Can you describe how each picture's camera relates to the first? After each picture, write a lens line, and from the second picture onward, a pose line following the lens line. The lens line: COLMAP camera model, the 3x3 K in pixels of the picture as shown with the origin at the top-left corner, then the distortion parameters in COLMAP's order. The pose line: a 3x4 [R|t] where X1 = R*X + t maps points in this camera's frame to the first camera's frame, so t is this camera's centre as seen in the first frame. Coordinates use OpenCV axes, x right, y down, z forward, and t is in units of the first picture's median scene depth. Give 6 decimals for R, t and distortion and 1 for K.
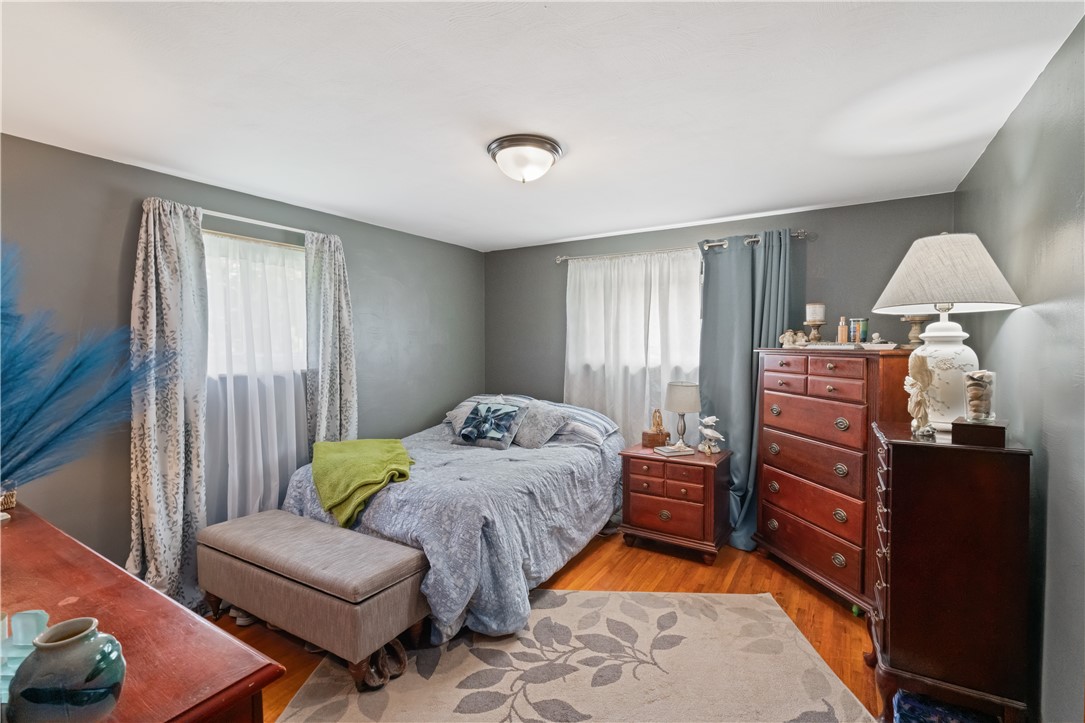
lens RADIAL K [[501.8, 0, 543.5], [0, 501.8, 364.5], [0, 0, 1]] dist [-0.001022, 0.000992]
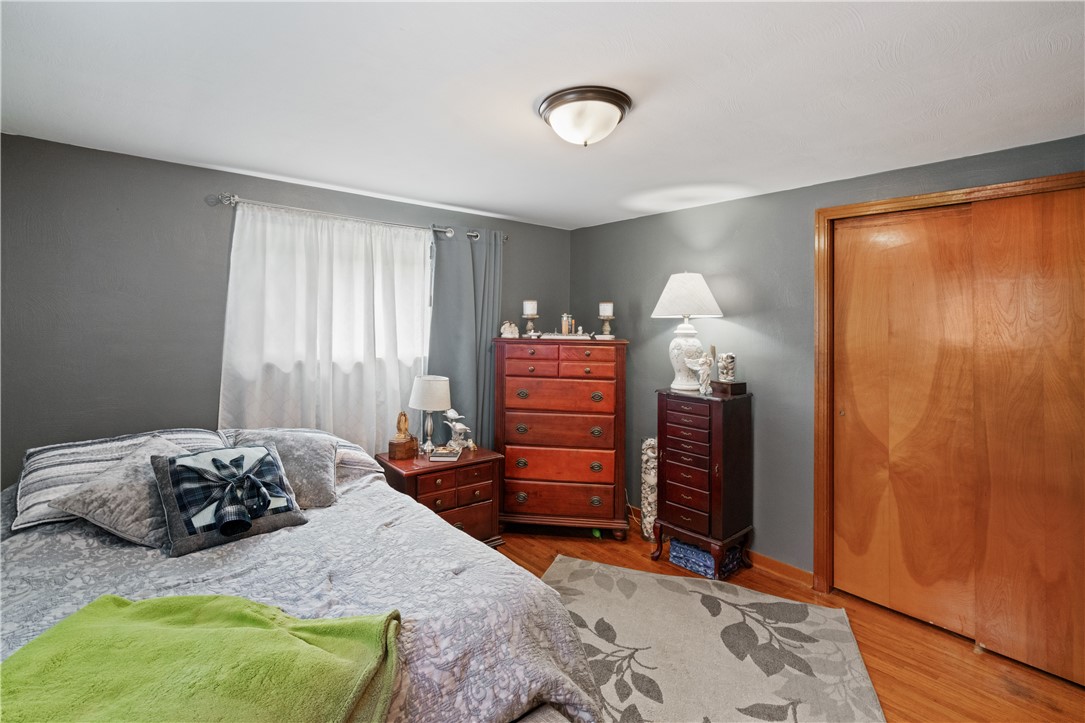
lens RADIAL K [[501.8, 0, 552.8], [0, 501.8, 318.0], [0, 0, 1]] dist [-0.001022, 0.000992]
pose [[0.310562, 0.014803, 0.950438, -0.650786], [0.022153, 0.999494, -0.022806, -0.056120], [-0.950295, 0.028137, 0.310077, 0.643544]]
